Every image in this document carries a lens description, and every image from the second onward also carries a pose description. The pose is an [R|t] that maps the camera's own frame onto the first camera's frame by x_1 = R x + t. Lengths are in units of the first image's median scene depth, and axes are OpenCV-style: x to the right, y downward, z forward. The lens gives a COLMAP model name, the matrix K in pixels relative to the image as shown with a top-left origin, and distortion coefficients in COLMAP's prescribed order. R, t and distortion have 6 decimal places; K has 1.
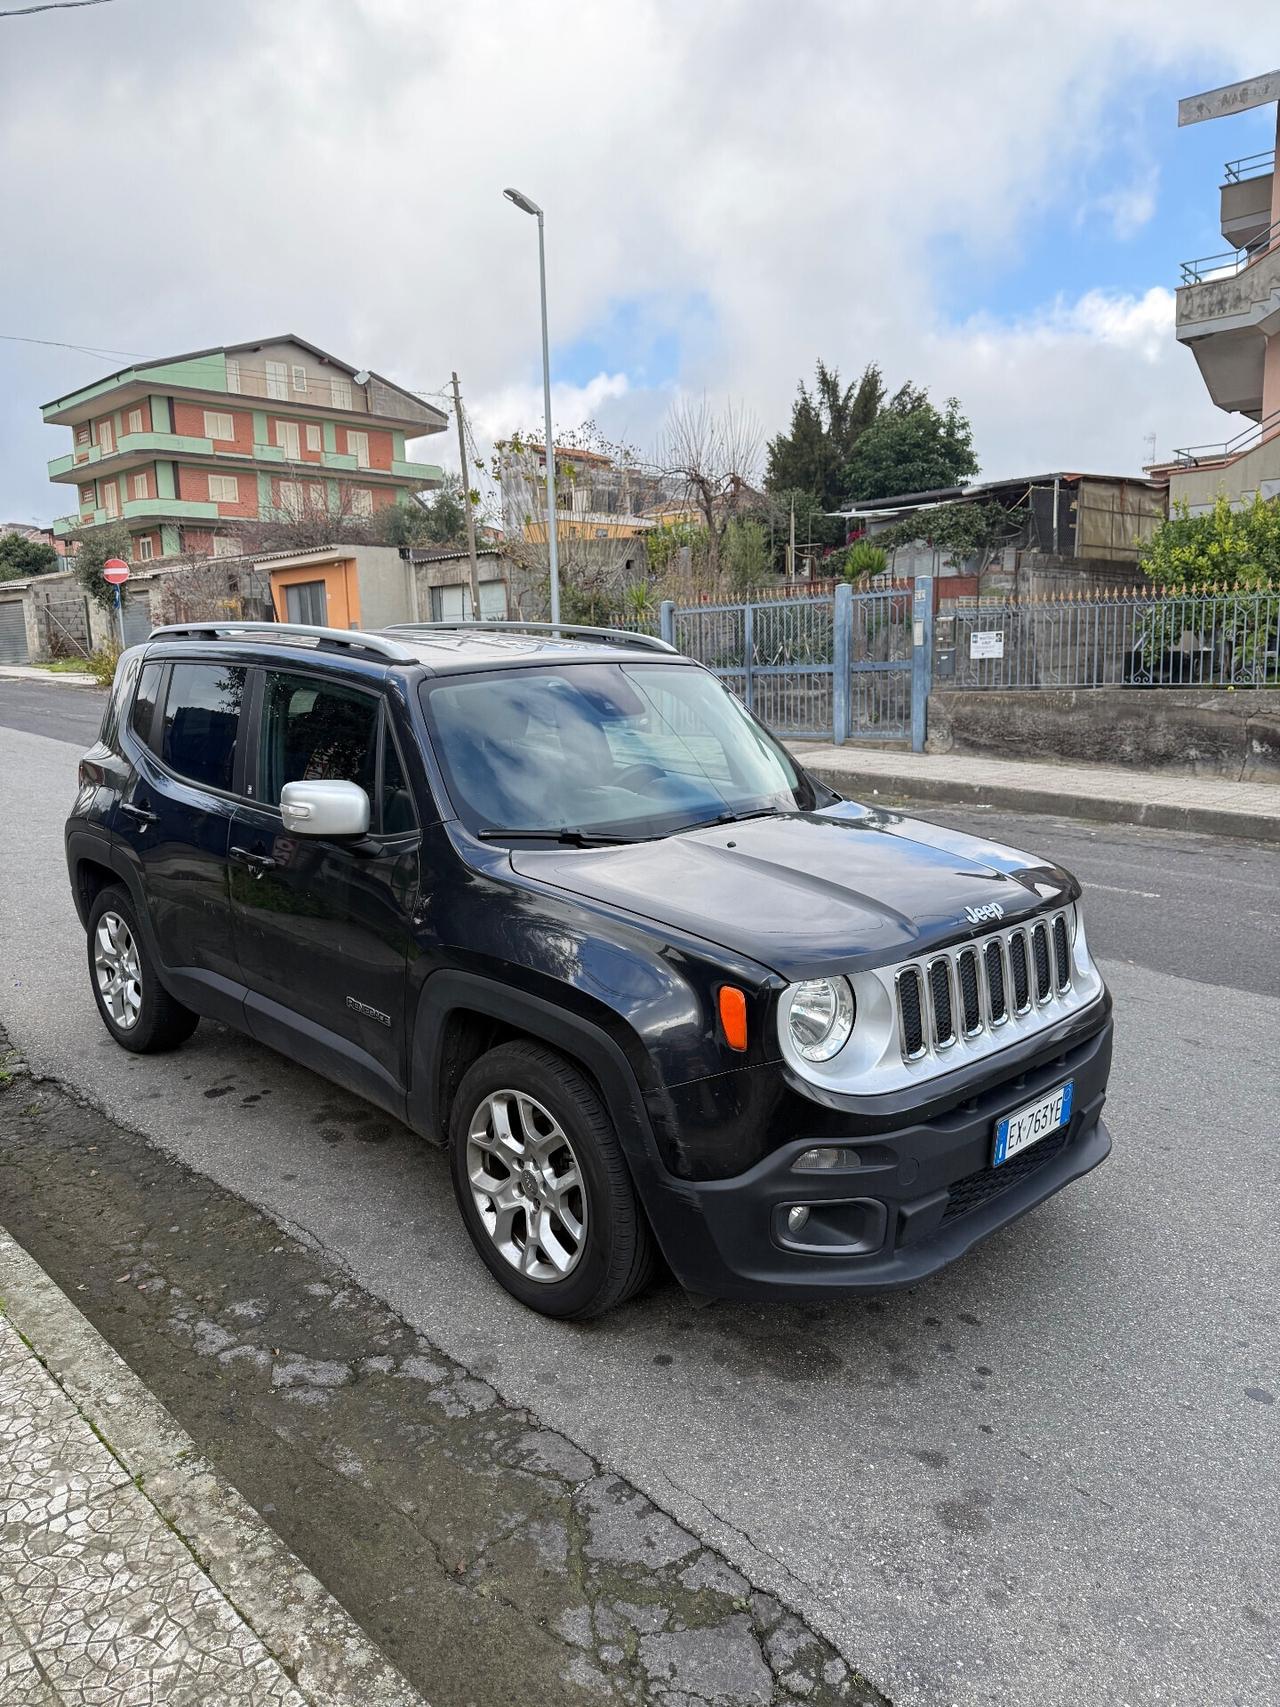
lens RADIAL K [[1197.6, 0, 622.7], [0, 1197.6, 852.8], [0, 0, 1]] dist [0.024712, -0.028513]
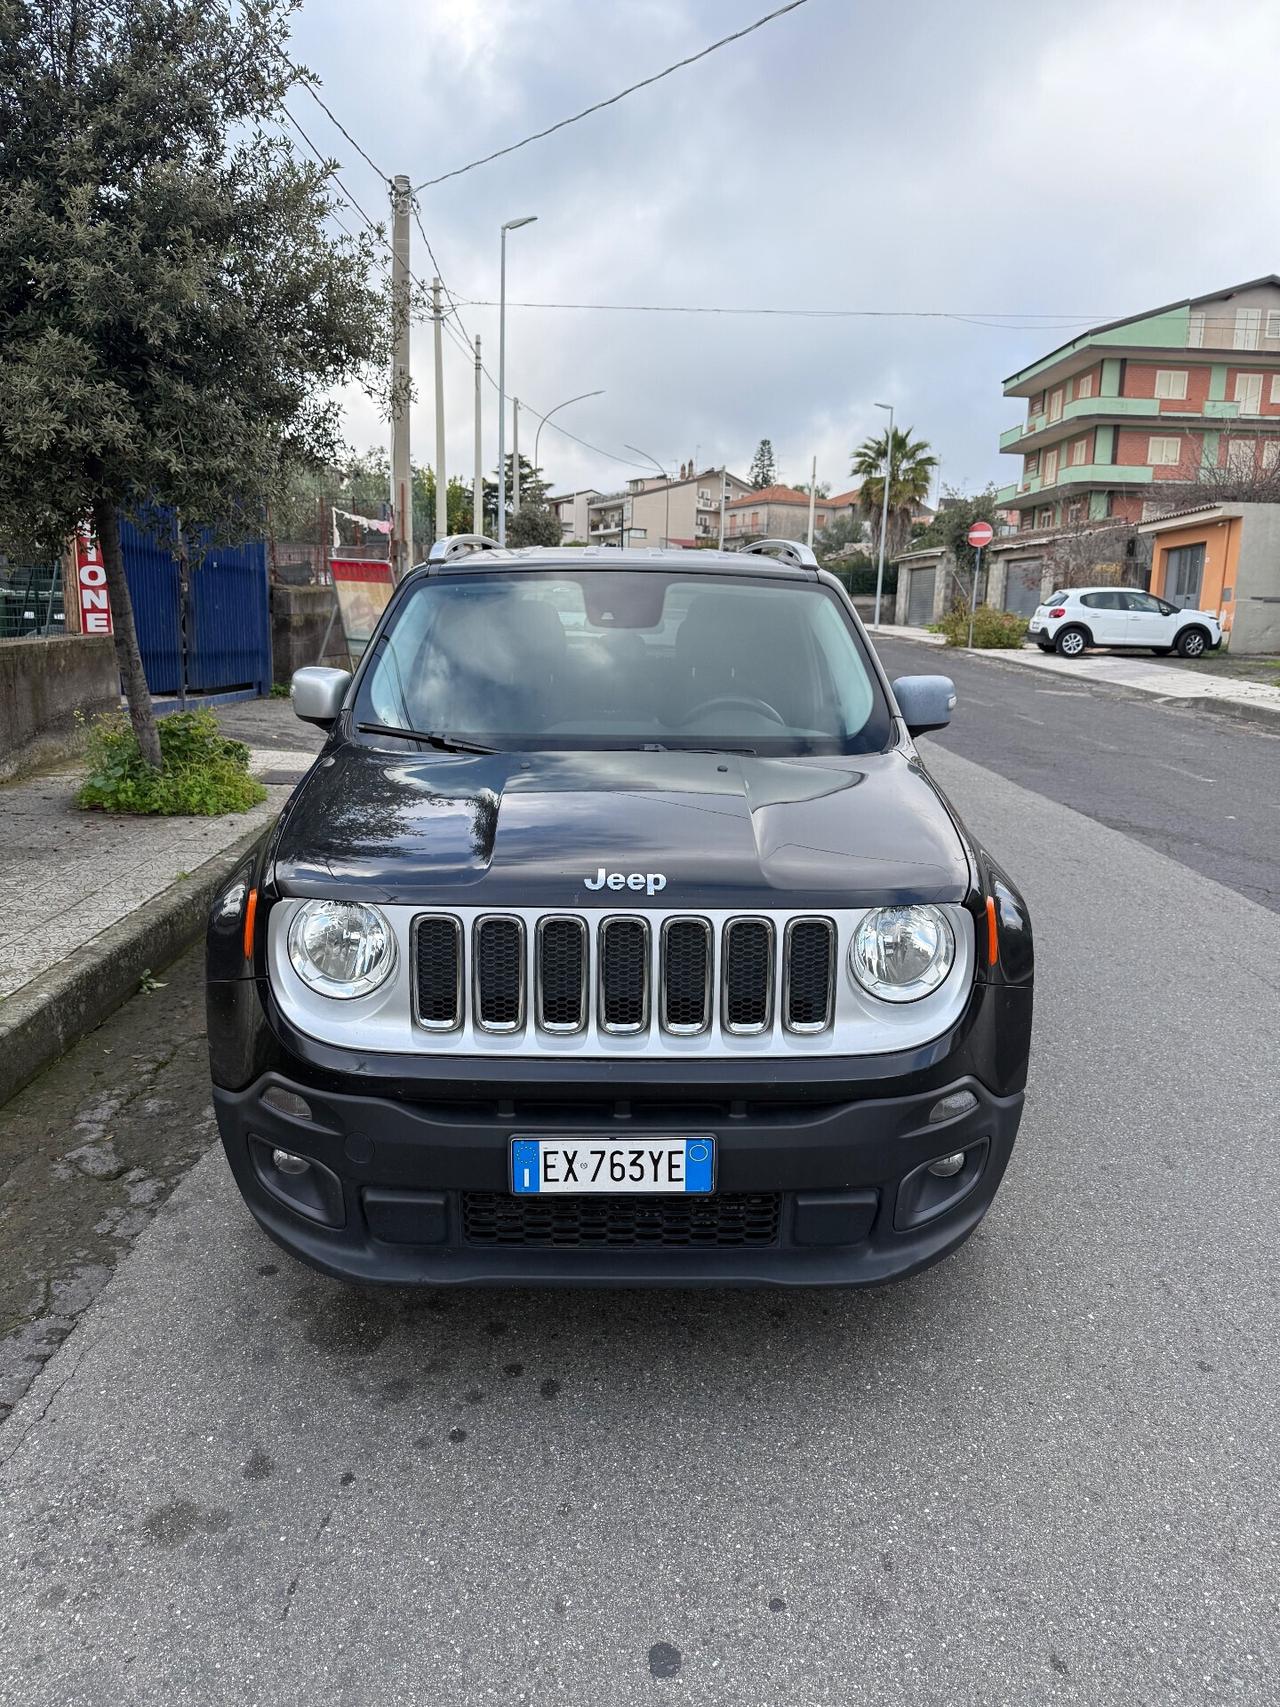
lens RADIAL K [[1197.6, 0, 639.3], [0, 1197.6, 857.0], [0, 0, 1]] dist [0.024712, -0.028513]
pose [[0.739559, 0.168462, -0.651669, 0.518550], [-0.151701, 0.984980, 0.082465, -0.017901], [0.655773, 0.037871, 0.754007, 0.286791]]
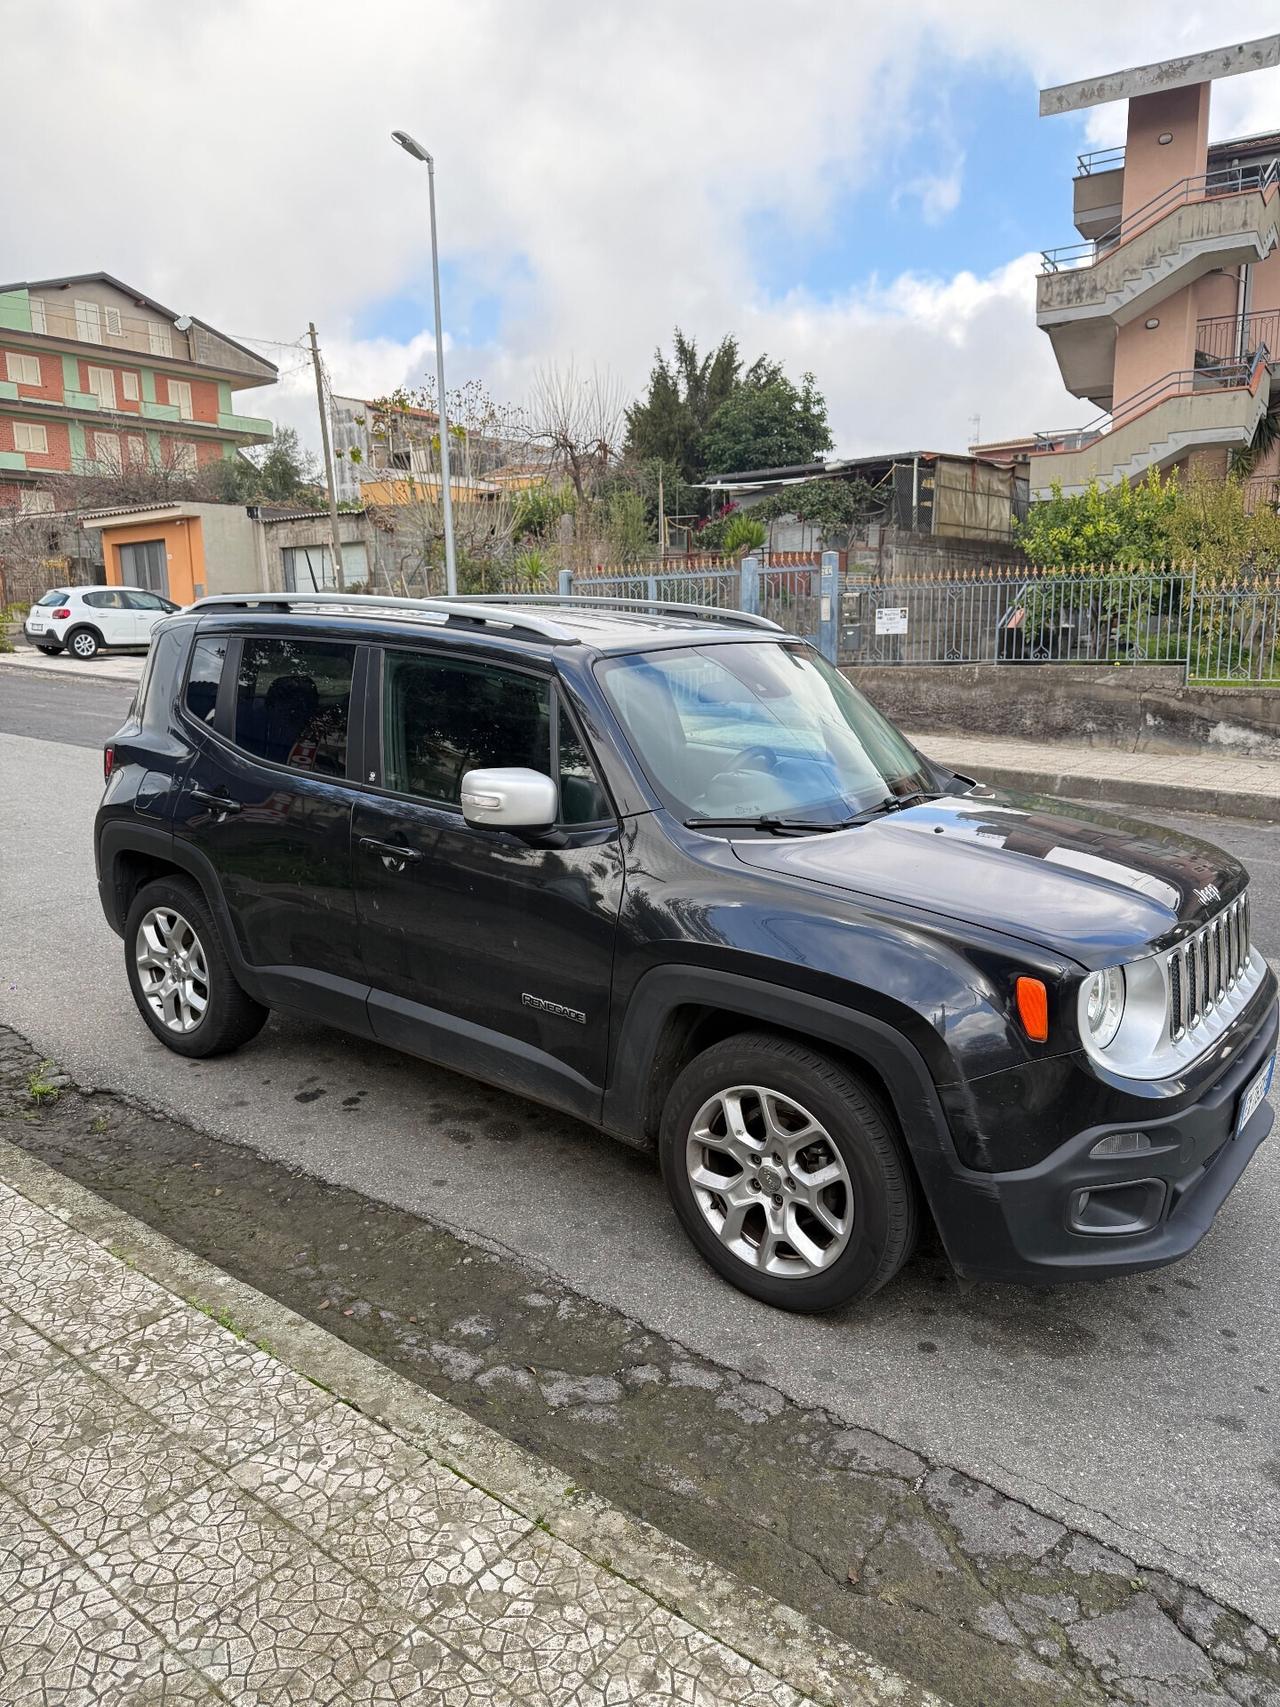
lens RADIAL K [[1197.6, 0, 640.4], [0, 1197.6, 865.9], [0, 0, 1]] dist [0.024712, -0.028513]
pose [[0.988282, -0.019585, 0.151379, -0.217888], [0.014194, 0.999229, 0.036612, -0.012259], [-0.151979, -0.034035, 0.987798, 0.037161]]
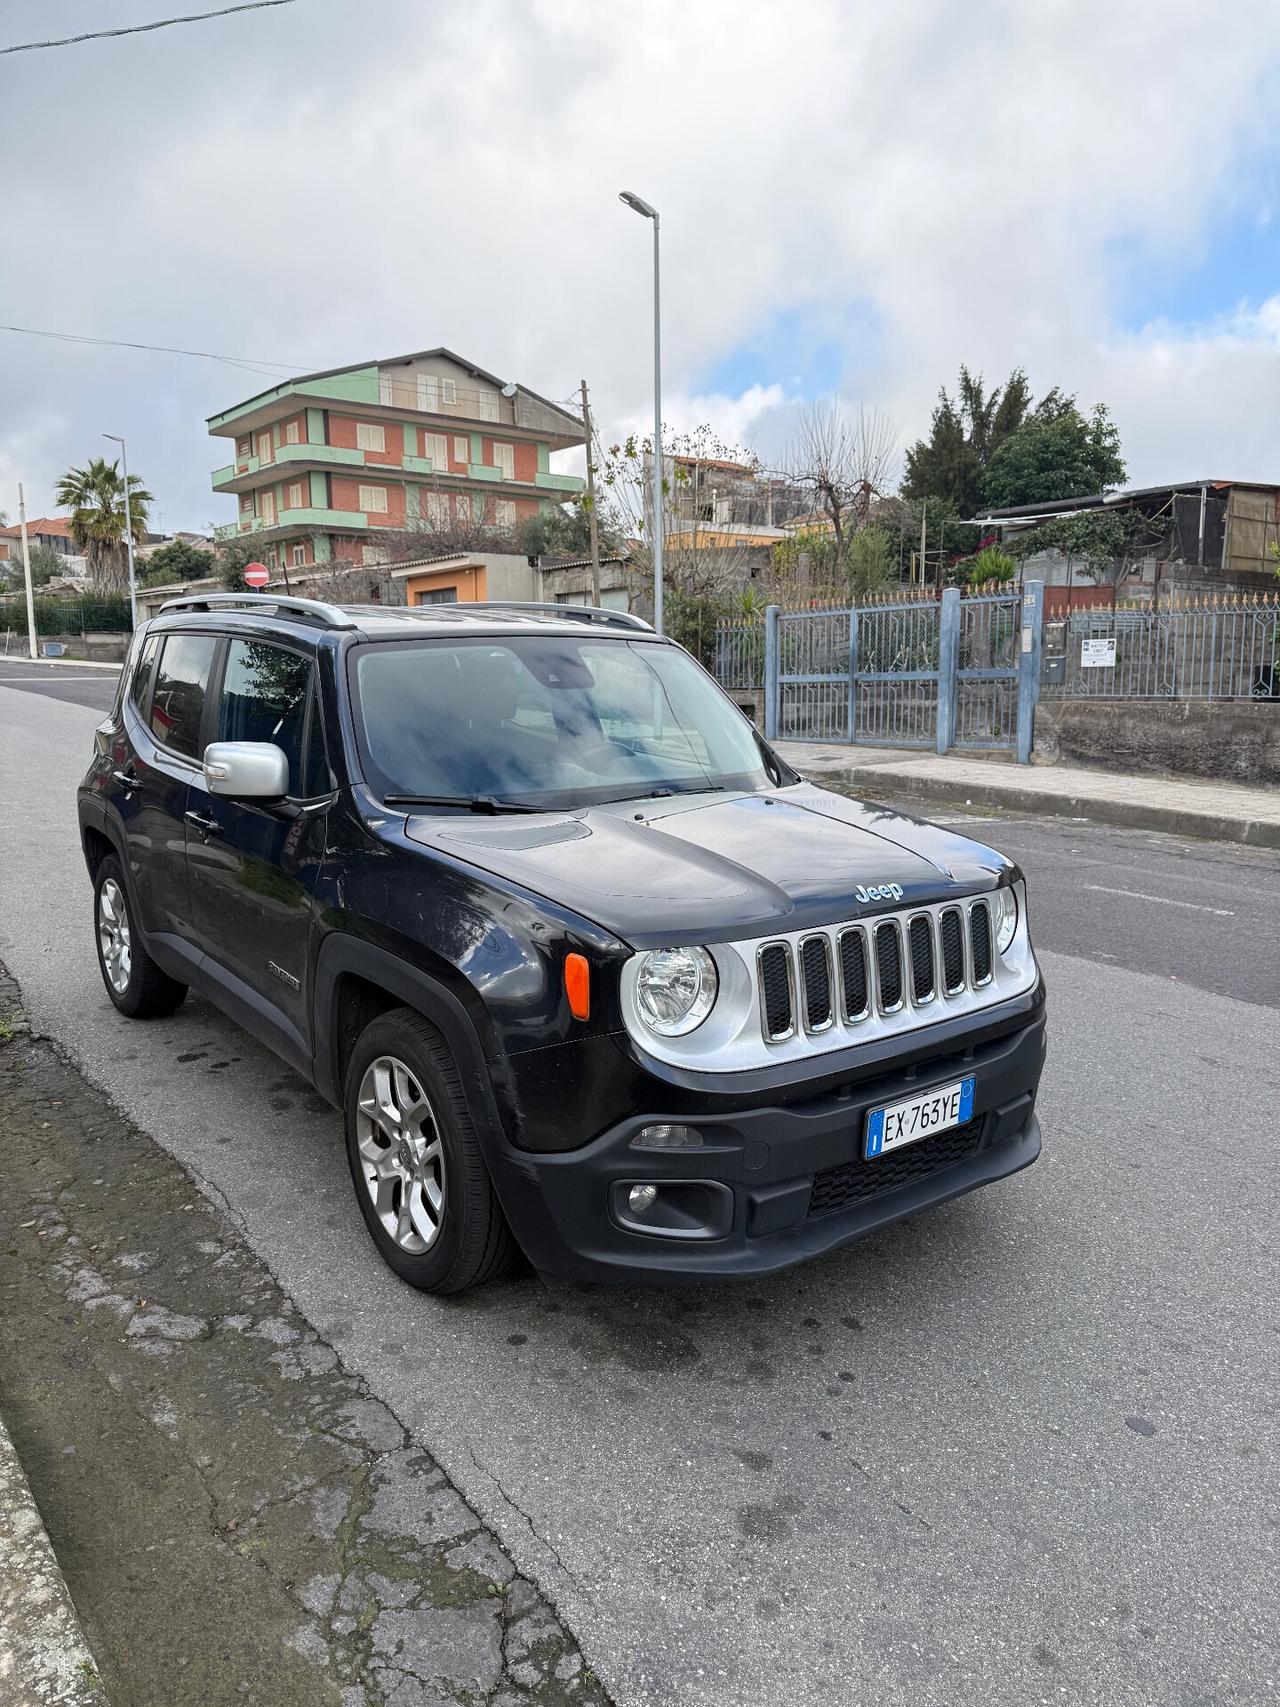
lens RADIAL K [[1197.6, 0, 634.7], [0, 1197.6, 862.1], [0, 0, 1]] dist [0.024712, -0.028513]
pose [[0.993879, 0.034522, -0.104938, 0.135786], [-0.034826, 0.999393, -0.001068, 0.022208], [0.104837, 0.004716, 0.994478, 0.029029]]
